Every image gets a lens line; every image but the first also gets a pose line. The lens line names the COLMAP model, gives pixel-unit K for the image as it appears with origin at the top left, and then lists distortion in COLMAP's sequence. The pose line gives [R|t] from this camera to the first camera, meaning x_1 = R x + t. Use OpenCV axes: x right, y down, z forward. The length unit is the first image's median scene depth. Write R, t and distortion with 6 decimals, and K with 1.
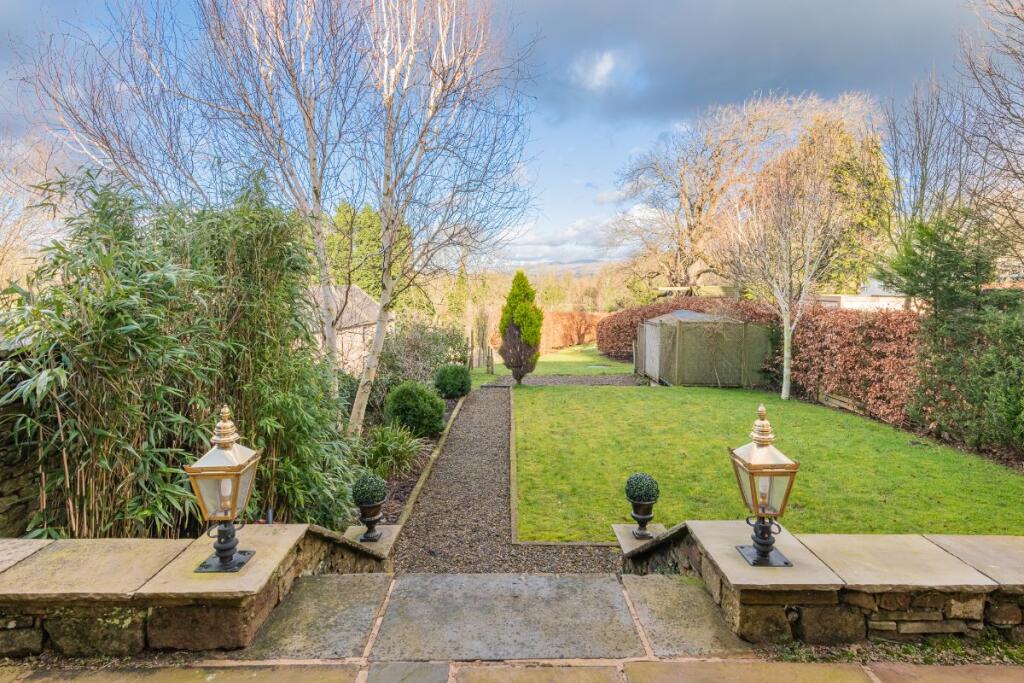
lens RADIAL K [[598.2, 0, 515.5], [0, 598.2, 284.0], [0, 0, 1]] dist [0.002805, -0.000416]
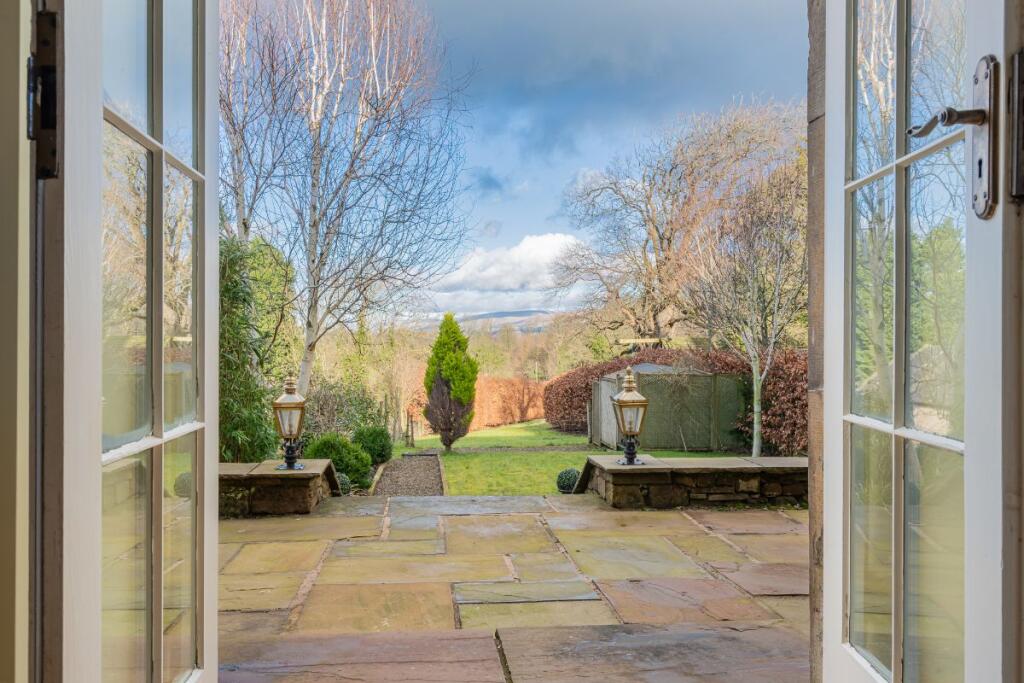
lens RADIAL K [[838.7, 0, 512.0], [0, 838.7, 341.5], [0, 0, 1]] dist [-0.078126, -0.000196]
pose [[0.995502, -0.010279, 0.094183, -0.015174], [0.010648, 0.999937, -0.003421, 0.020830], [-0.094142, 0.004408, 0.995549, -0.173638]]
